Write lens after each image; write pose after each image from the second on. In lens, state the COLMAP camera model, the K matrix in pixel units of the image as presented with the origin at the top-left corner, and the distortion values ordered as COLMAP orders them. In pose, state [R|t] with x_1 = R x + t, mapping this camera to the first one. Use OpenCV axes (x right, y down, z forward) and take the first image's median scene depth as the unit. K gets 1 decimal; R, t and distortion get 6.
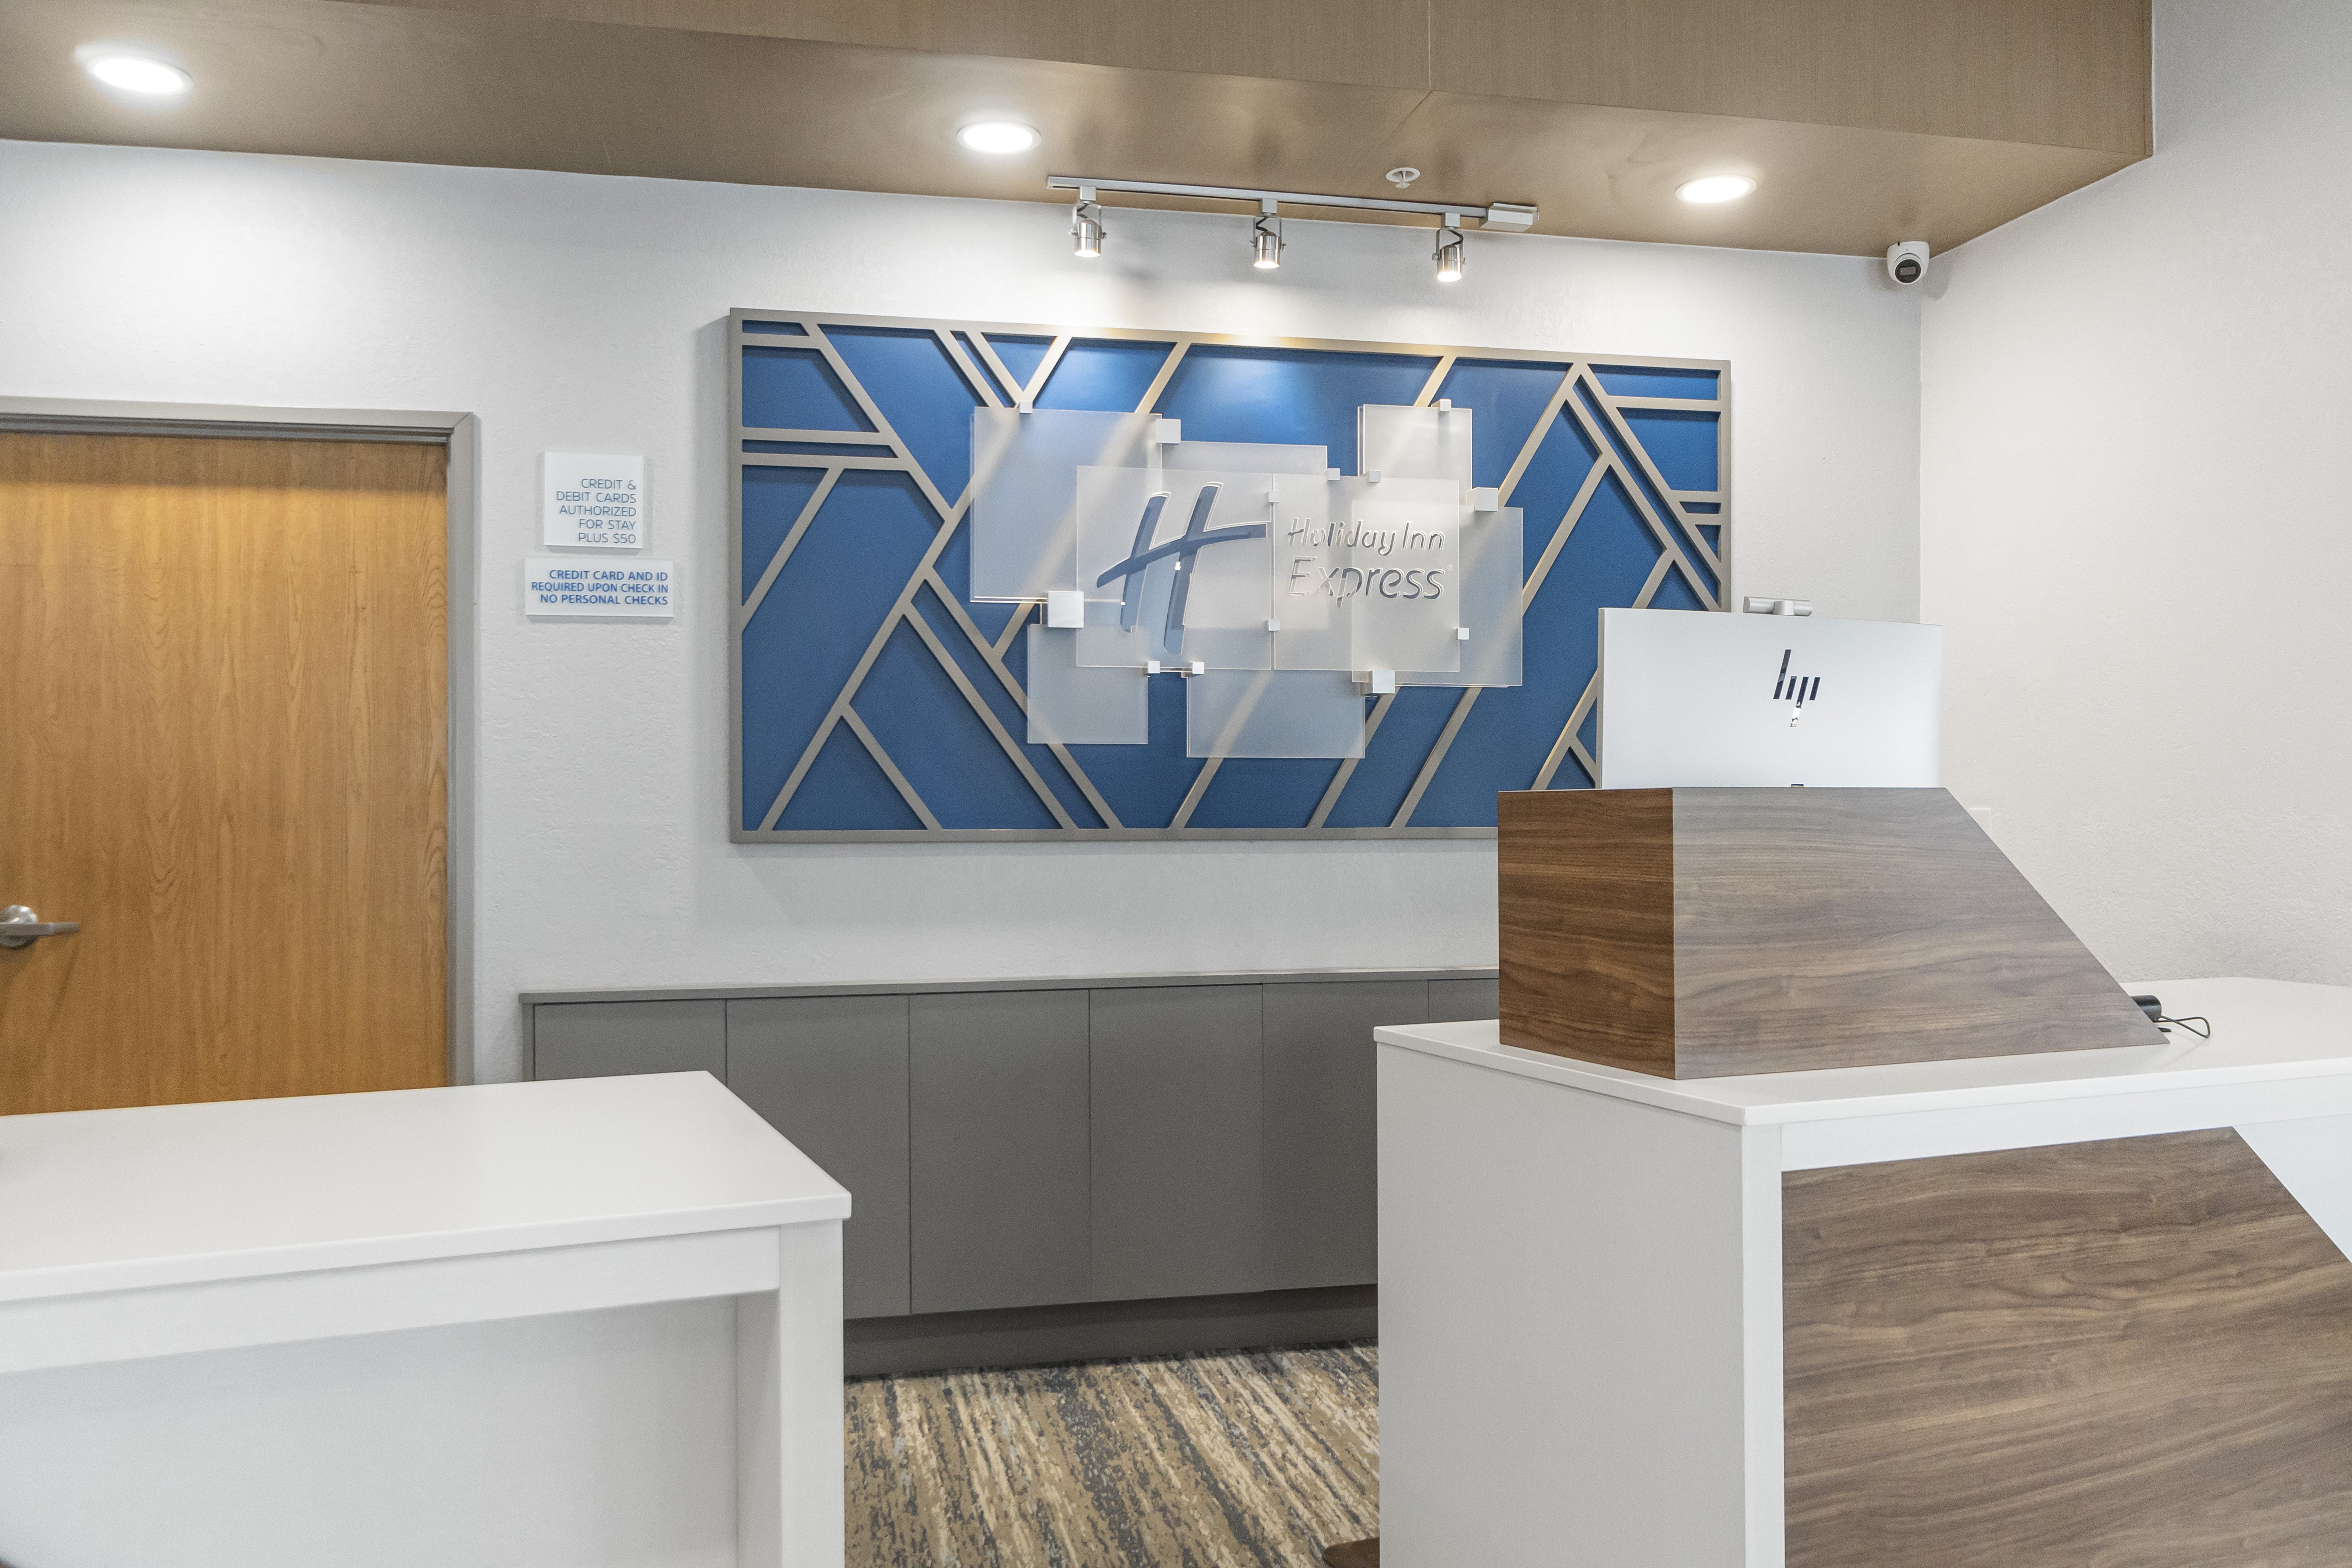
lens RADIAL K [[1851.6, 0, 1181.5], [0, 1851.6, 802.3], [0, 0, 1]] dist [-0.015731, 0.011889]
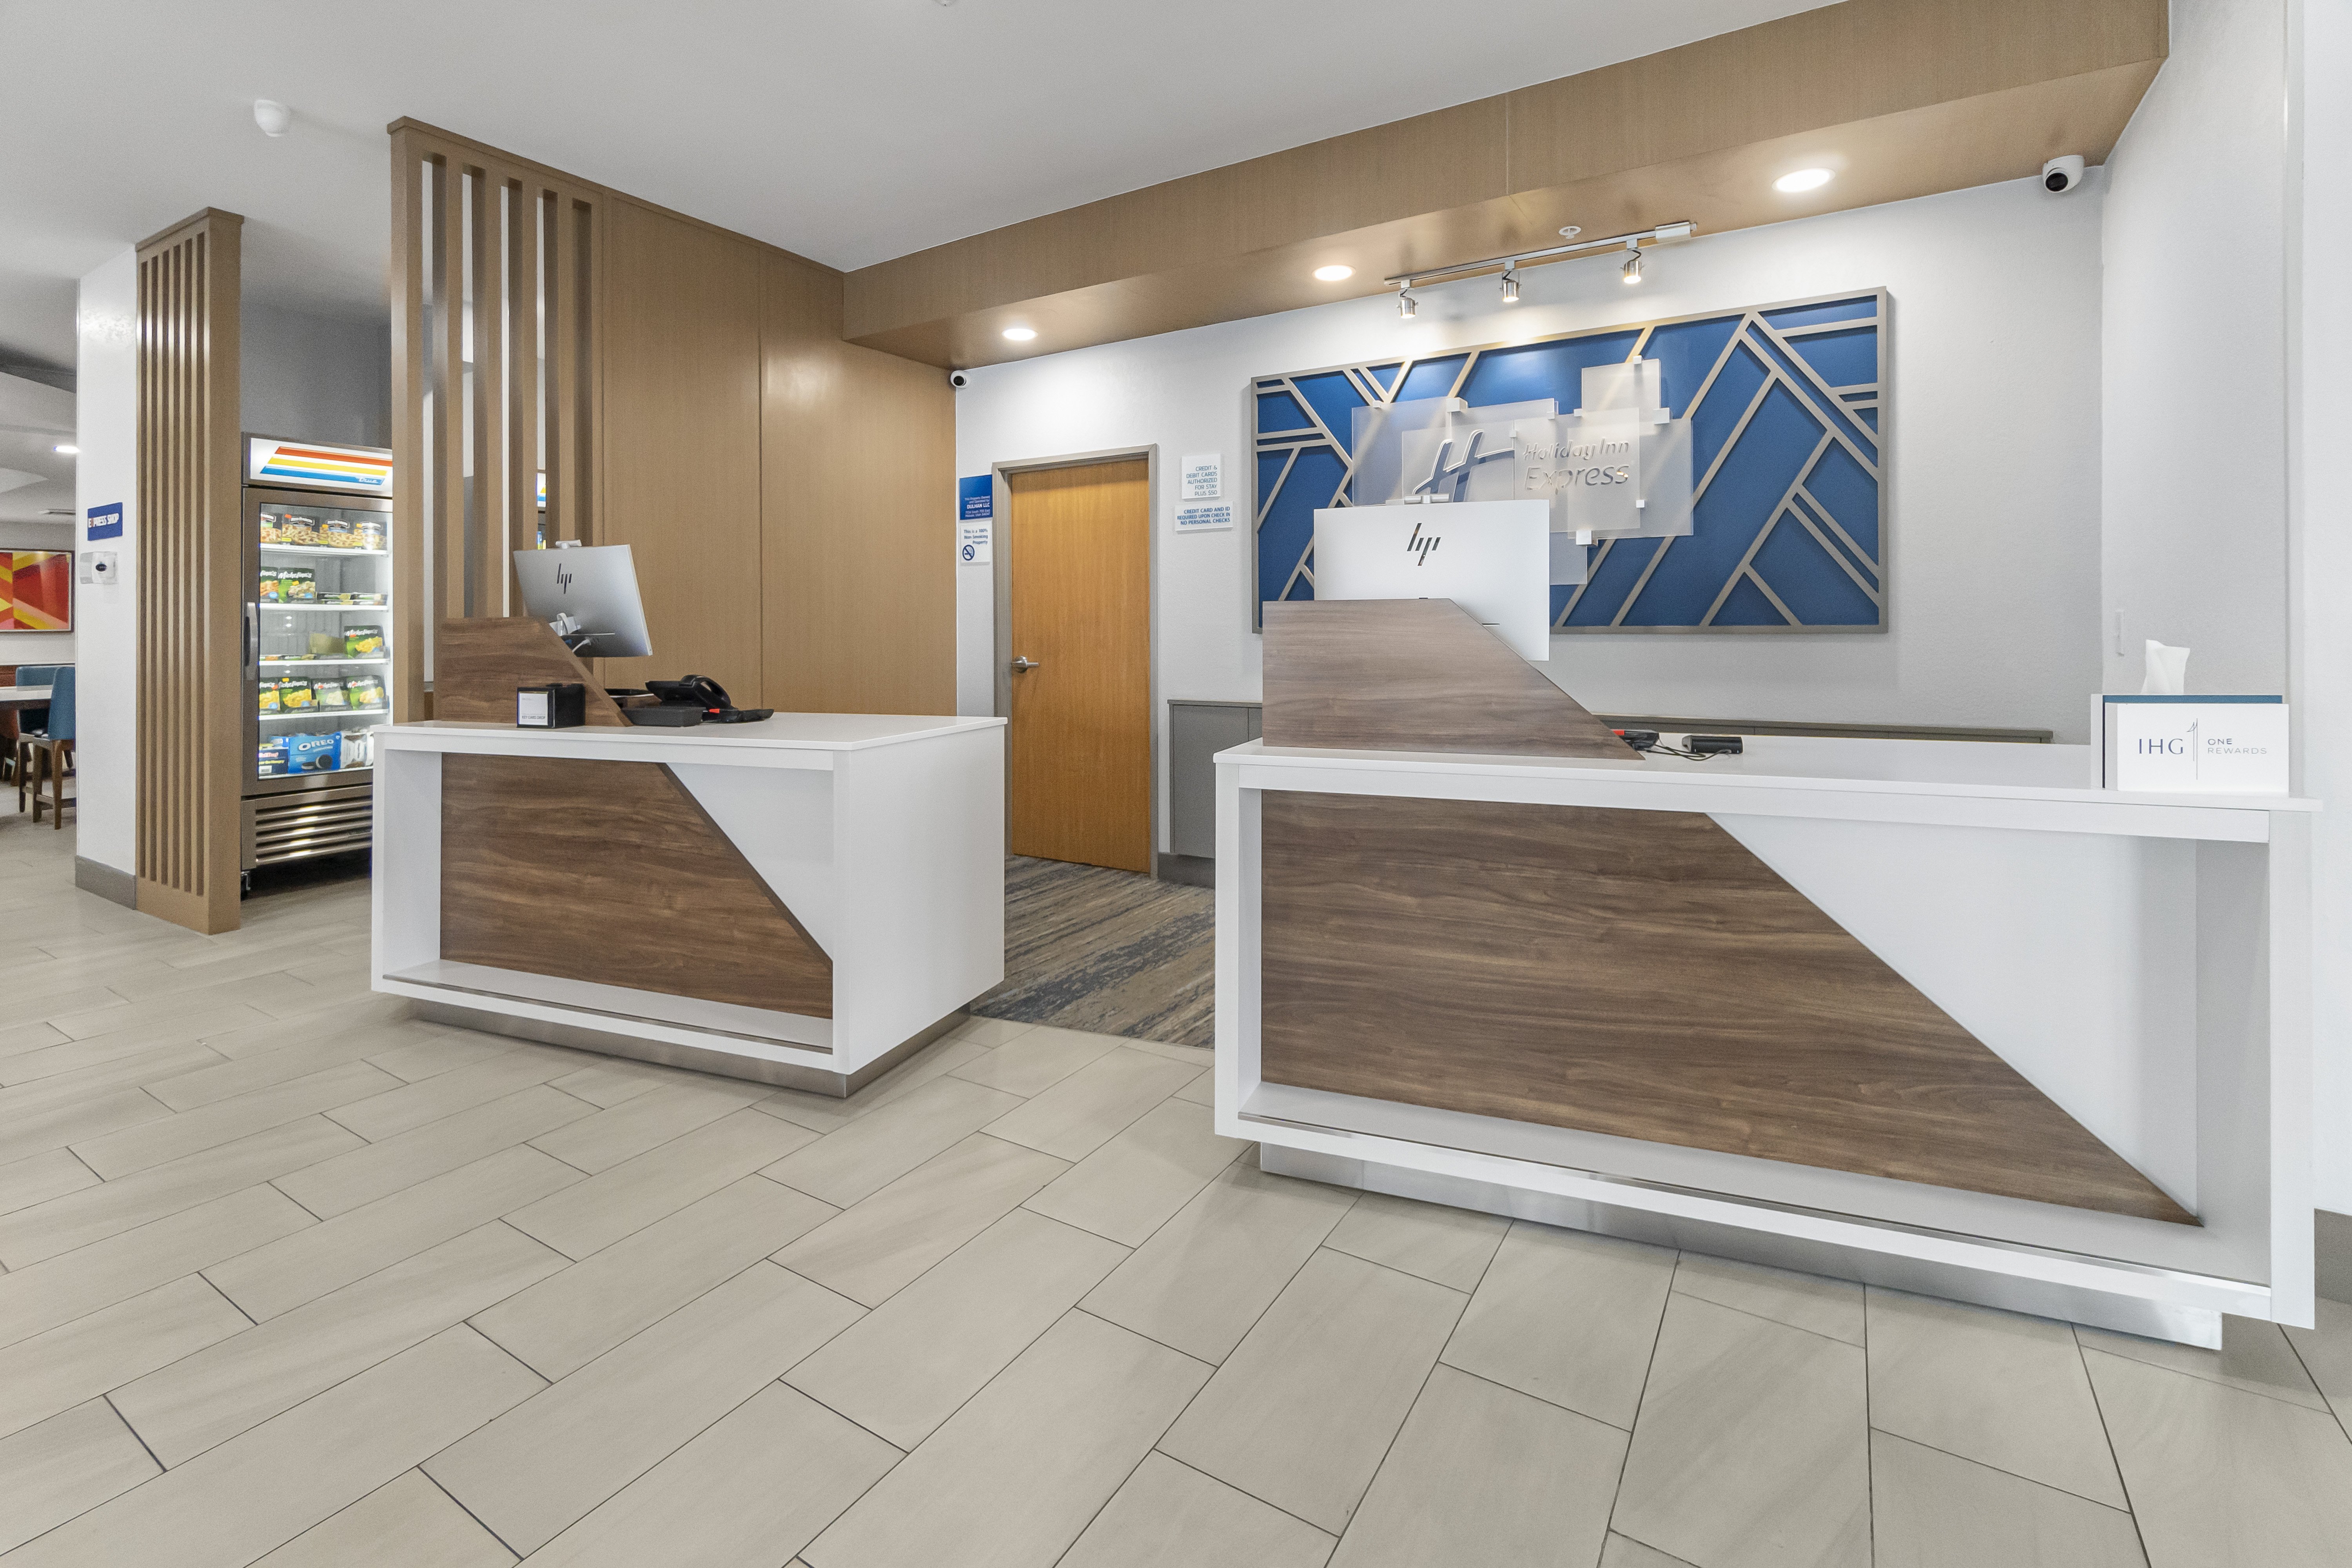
lens RADIAL K [[1085.2, 0, 1135.7], [0, 1085.2, 633.1], [0, 0, 1]] dist [0.002248, 0.001146]
pose [[0.707677, 0.003495, -0.706528, 0.537692], [0.007382, 0.999897, 0.012340, 0.005837], [0.706498, -0.013948, 0.707578, 0.033374]]
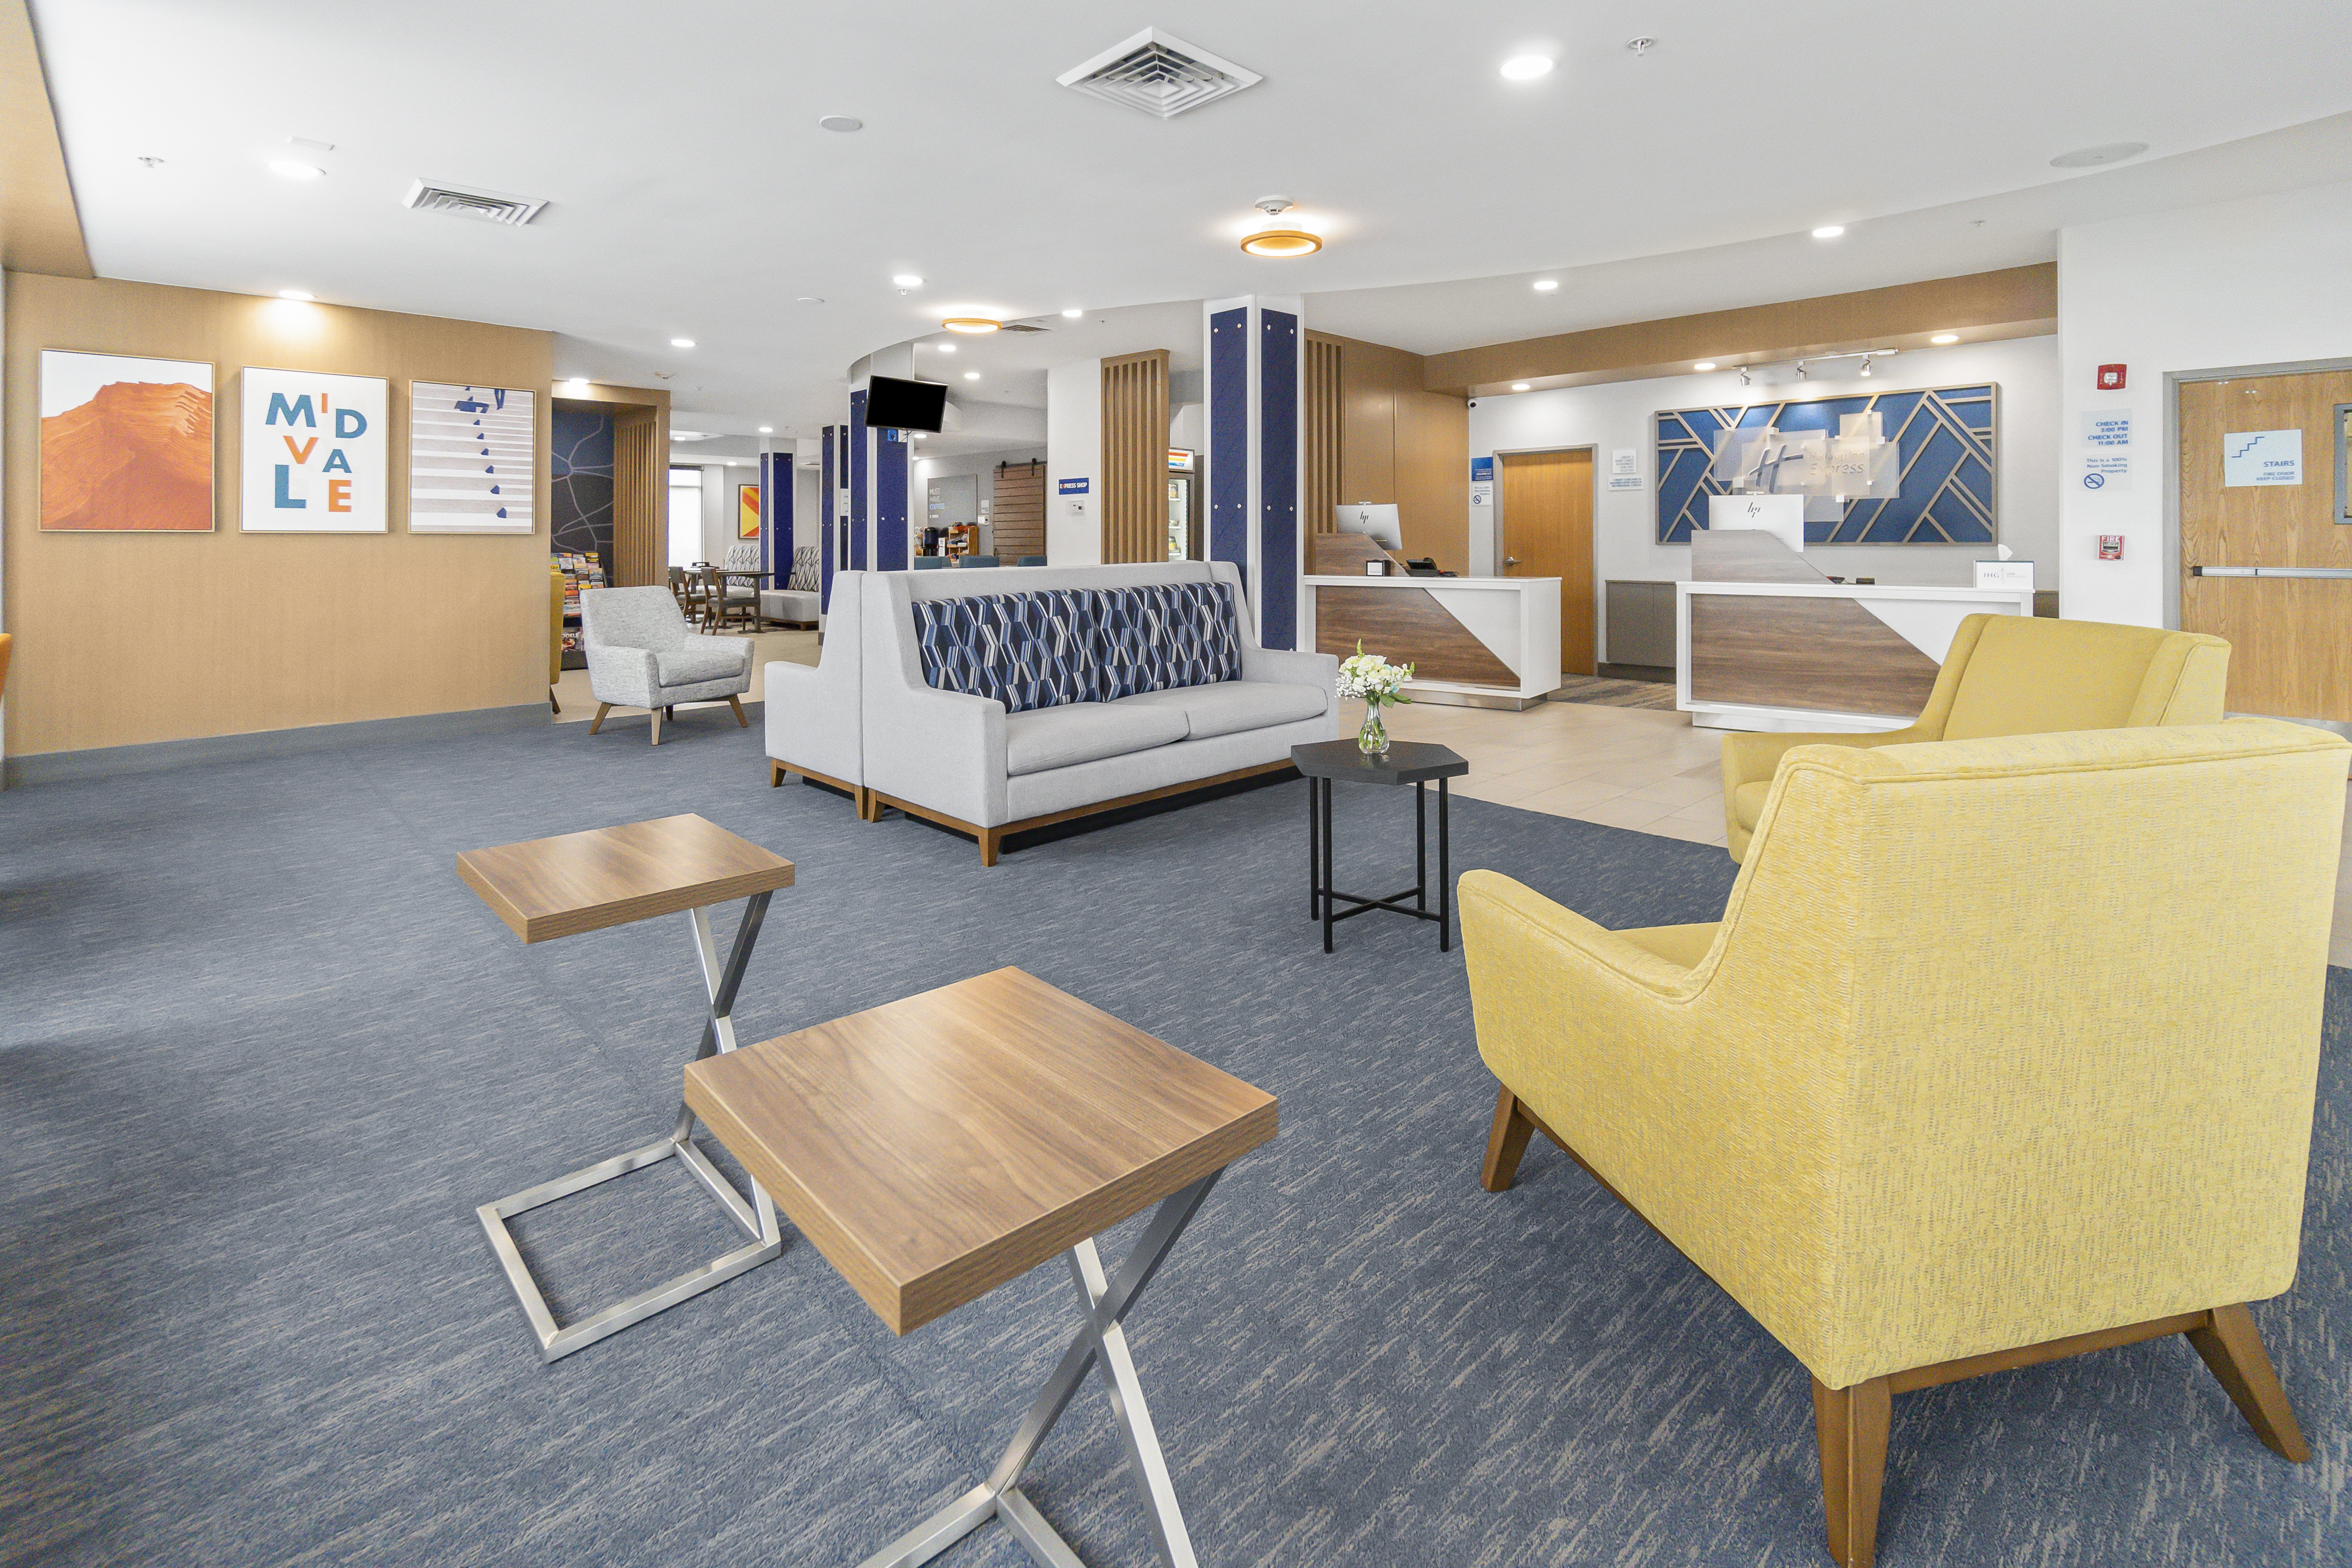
lens RADIAL K [[1085.2, 0, 1168.9], [0, 1085.2, 531.0], [0, 0, 1]] dist [0.002248, 0.001146]
pose [[0.524581, -0.006034, -0.851339, 1.214001], [-0.002906, 0.999956, -0.008878, 0.016348], [0.851355, 0.007131, 0.524541, -1.137776]]
